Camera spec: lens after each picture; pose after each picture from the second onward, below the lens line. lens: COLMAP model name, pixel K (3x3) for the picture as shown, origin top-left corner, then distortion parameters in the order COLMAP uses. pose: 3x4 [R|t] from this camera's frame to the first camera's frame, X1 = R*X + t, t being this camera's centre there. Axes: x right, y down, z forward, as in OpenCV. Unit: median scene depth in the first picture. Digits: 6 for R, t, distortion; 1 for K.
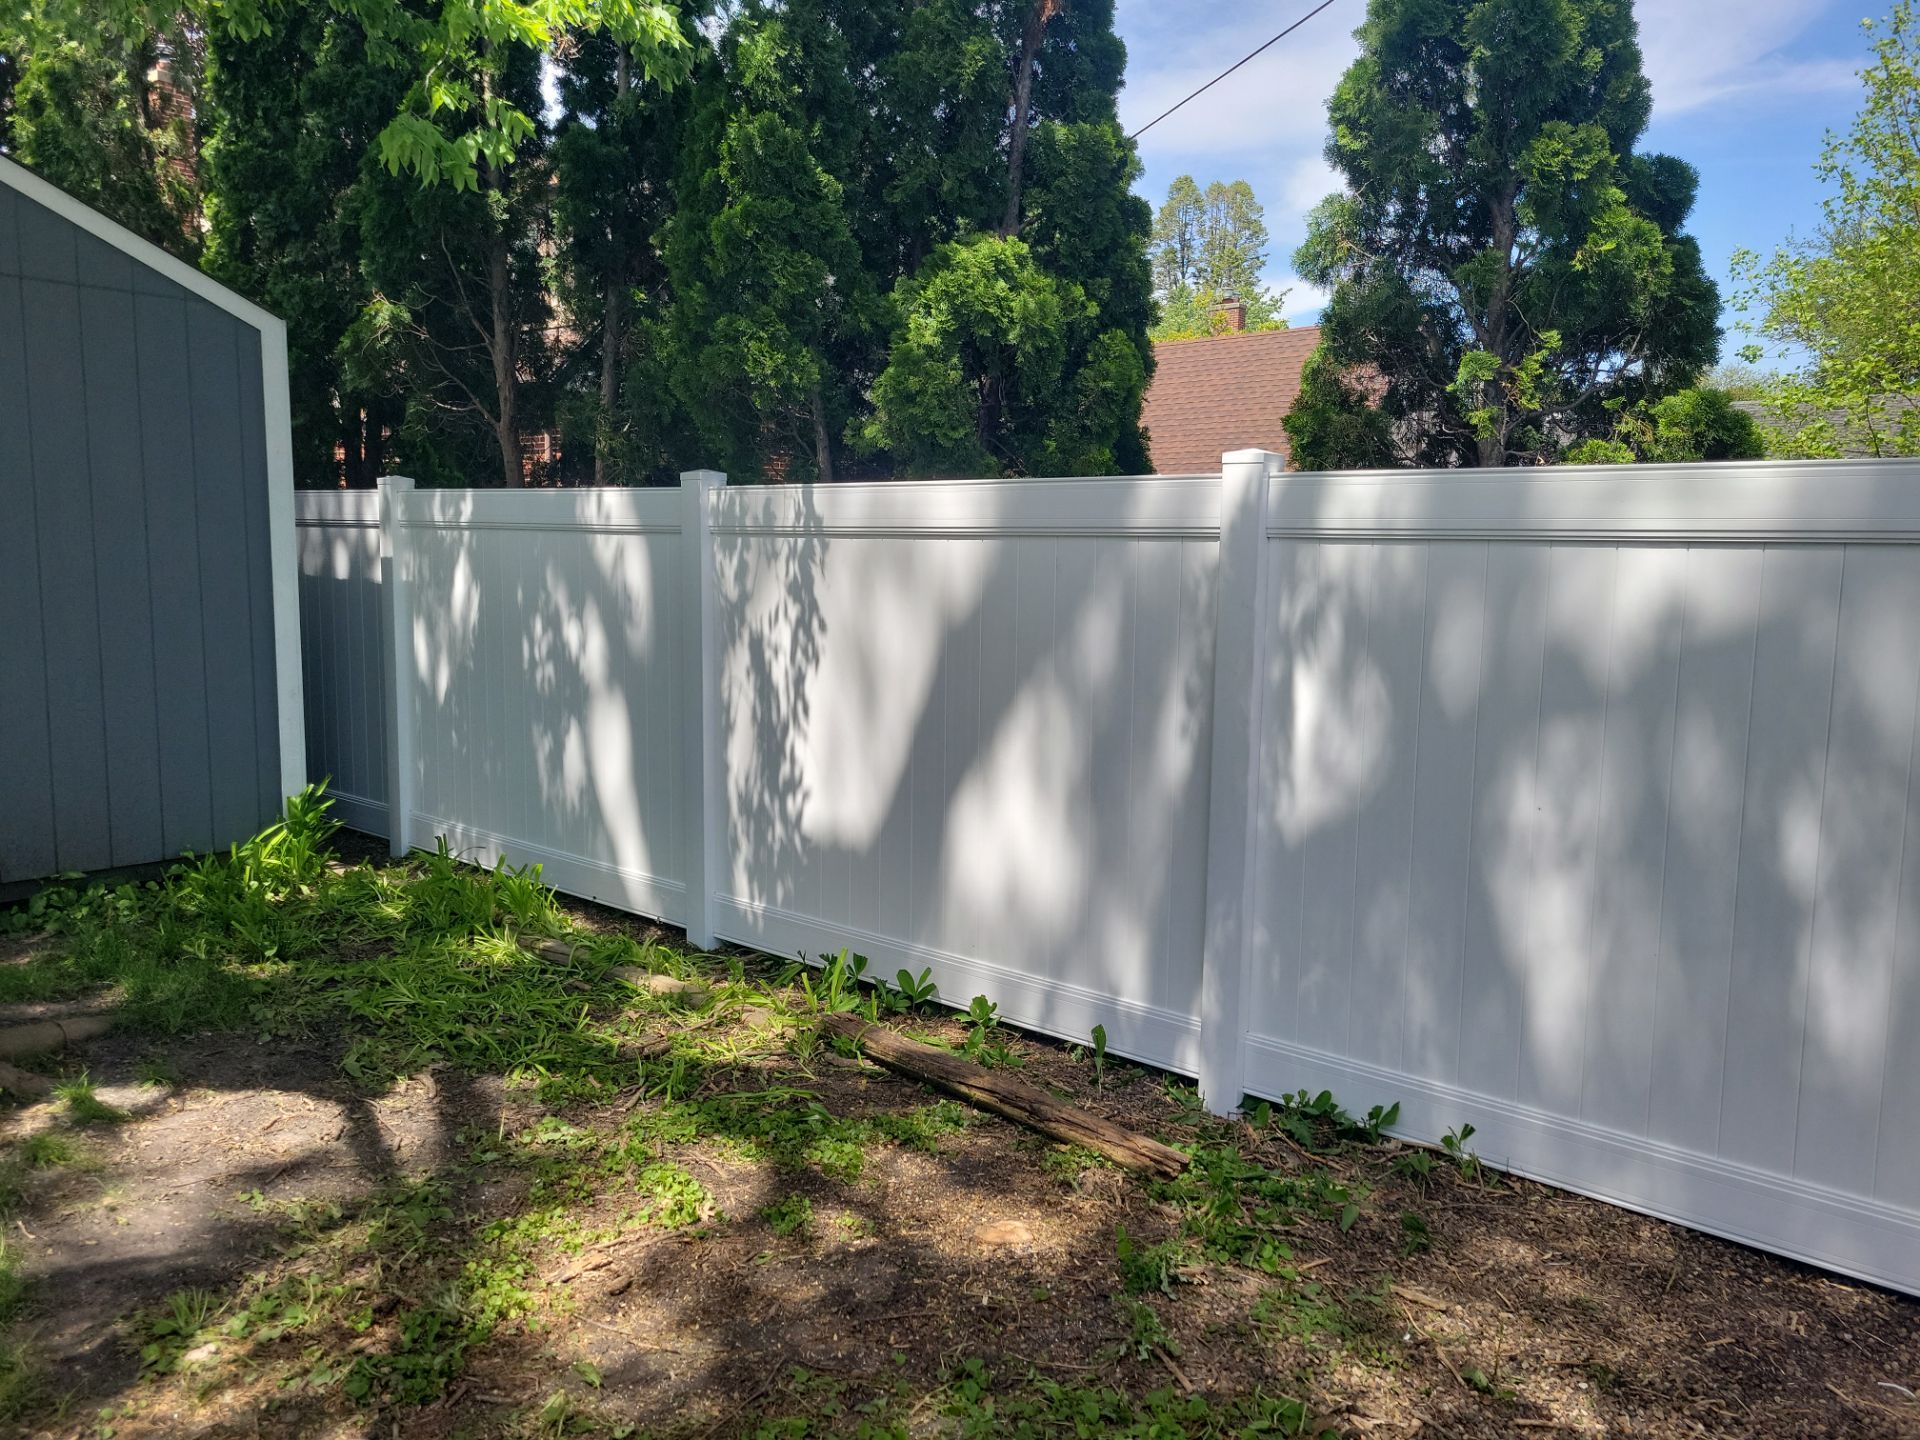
lens RADIAL K [[1444.8, 0, 955.6], [0, 1444.8, 713.8], [0, 0, 1]] dist [0.051259, -0.028695]
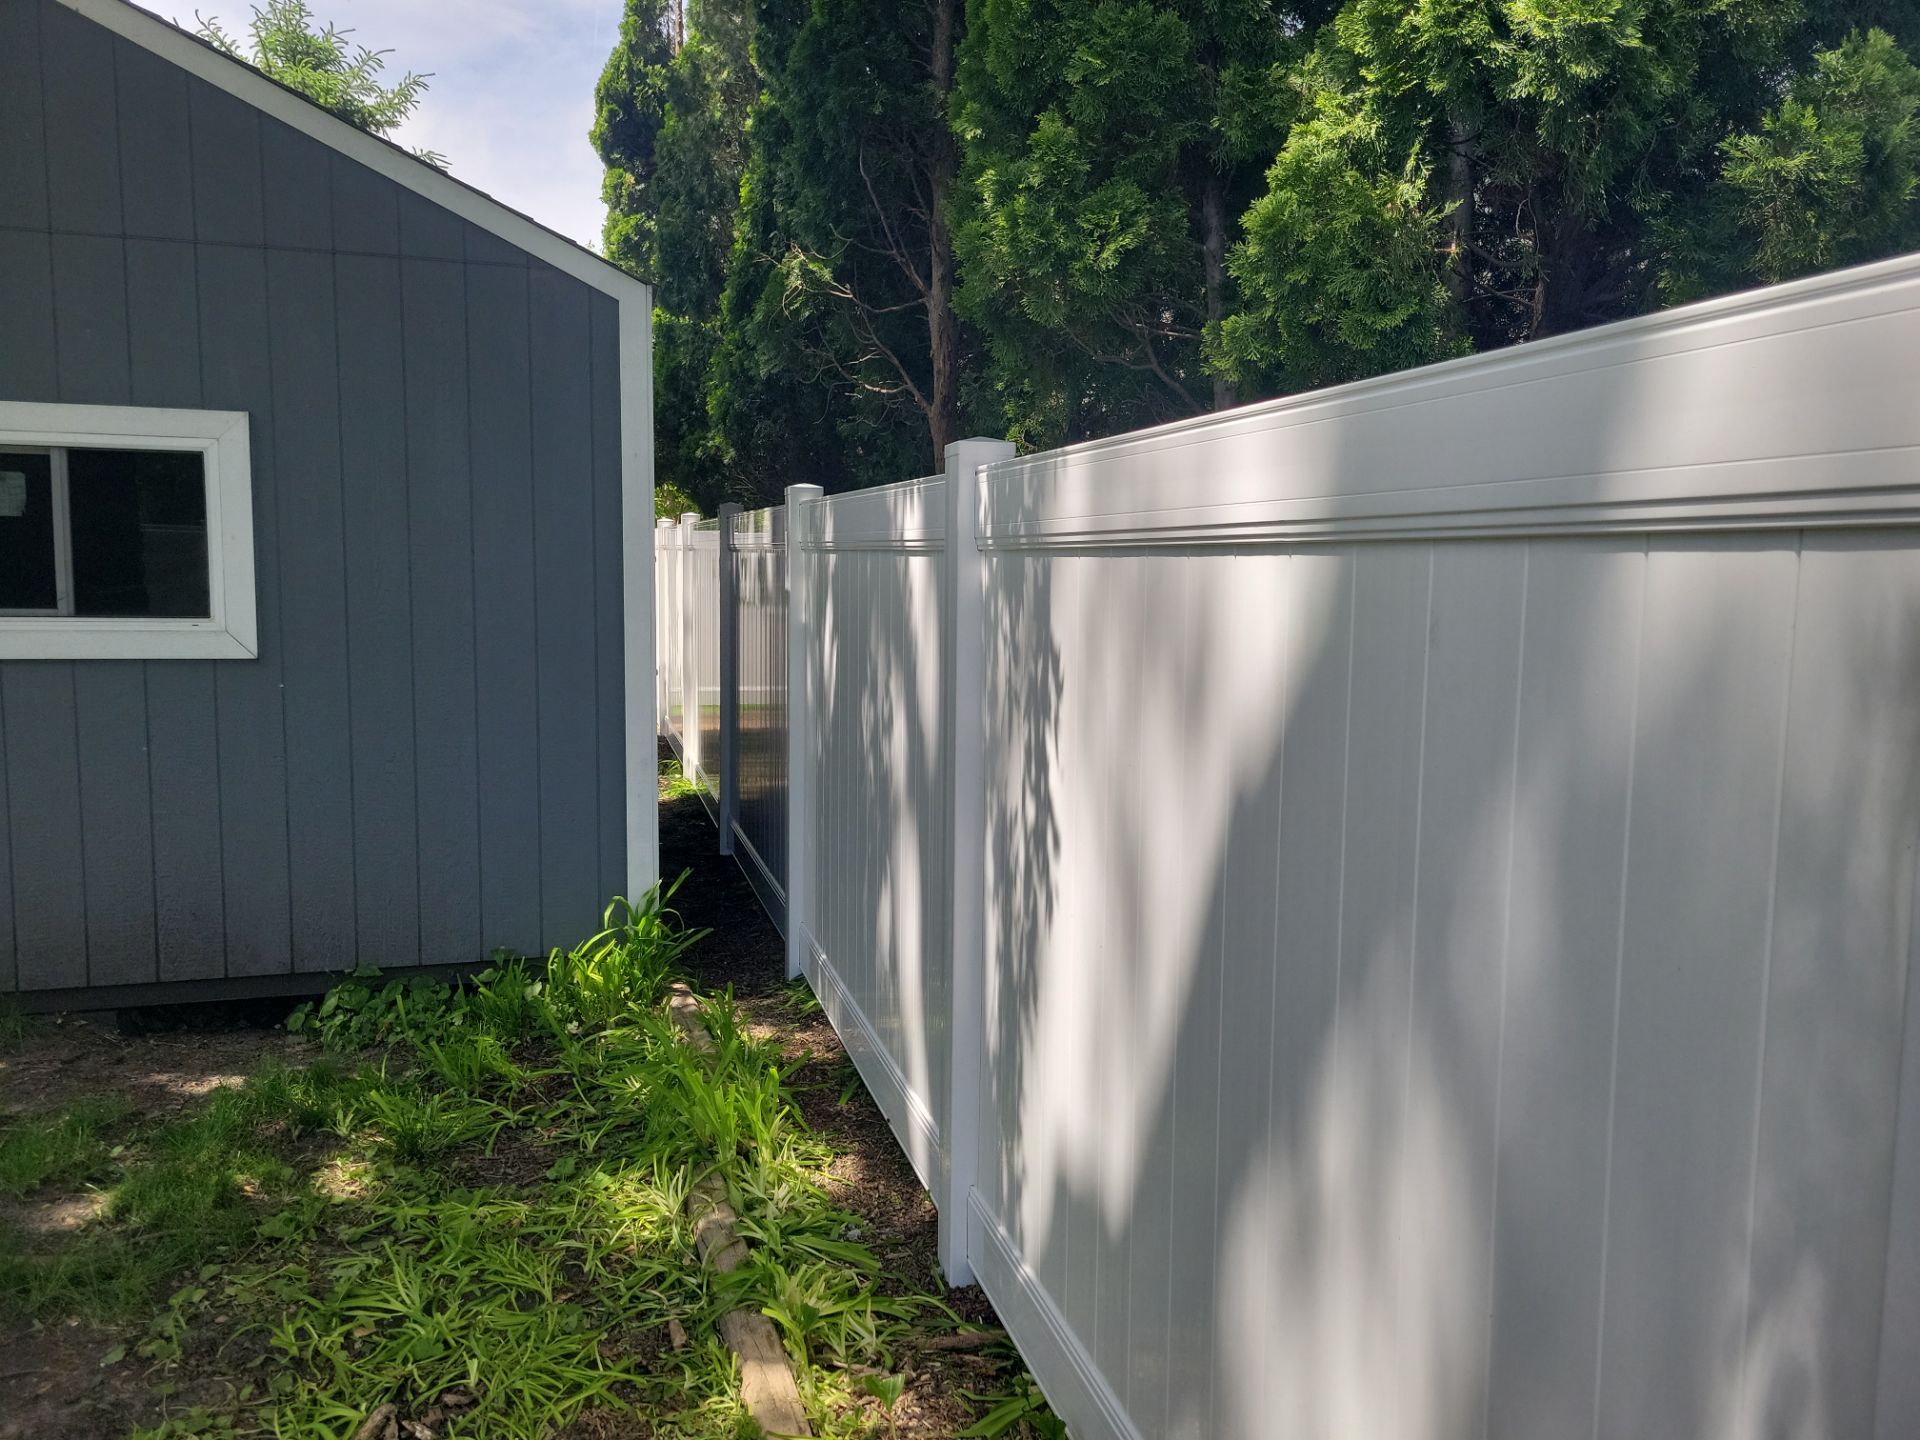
lens RADIAL K [[1444.8, 0, 968.1], [0, 1444.8, 707.8], [0, 0, 1]] dist [0.051259, -0.028695]
pose [[0.841840, 0.049978, -0.537408, 0.124286], [-0.062900, 0.998003, -0.005719, -0.057828], [0.536049, 0.038618, 0.843303, 0.505788]]
